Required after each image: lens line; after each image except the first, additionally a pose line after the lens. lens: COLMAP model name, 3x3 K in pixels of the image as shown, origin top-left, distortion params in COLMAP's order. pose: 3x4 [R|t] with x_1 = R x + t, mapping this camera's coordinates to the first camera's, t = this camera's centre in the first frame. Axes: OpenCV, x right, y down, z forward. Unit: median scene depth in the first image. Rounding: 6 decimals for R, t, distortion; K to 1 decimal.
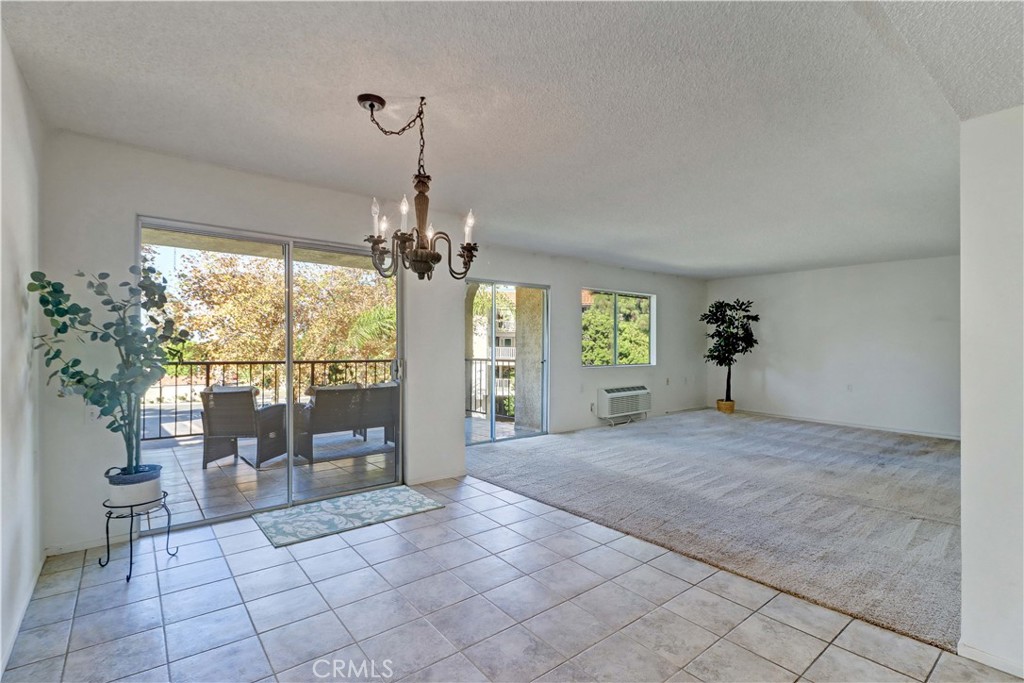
lens RADIAL K [[478.8, 0, 534.7], [0, 478.8, 343.5], [0, 0, 1]] dist [0.000538, -0.000559]
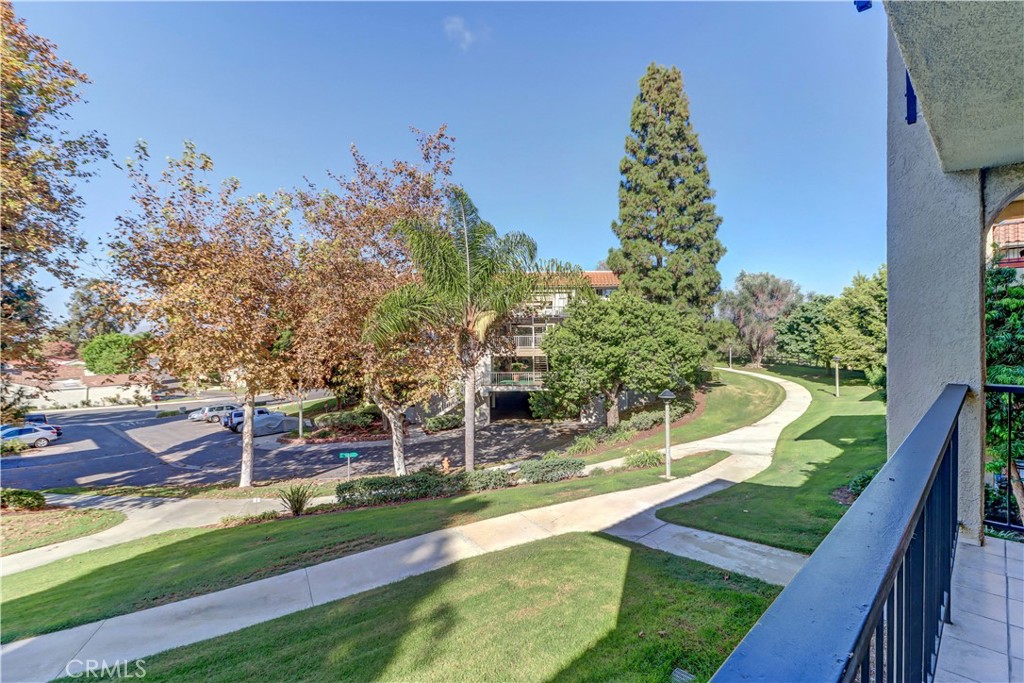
lens RADIAL K [[478.8, 0, 534.7], [0, 478.8, 343.5], [0, 0, 1]] dist [0.000538, -0.000559]
pose [[0.995327, -0.017700, 0.094920, -0.167383], [0.014959, 0.999453, 0.029511, -0.005036], [-0.095391, -0.027953, 0.995047, 0.199932]]
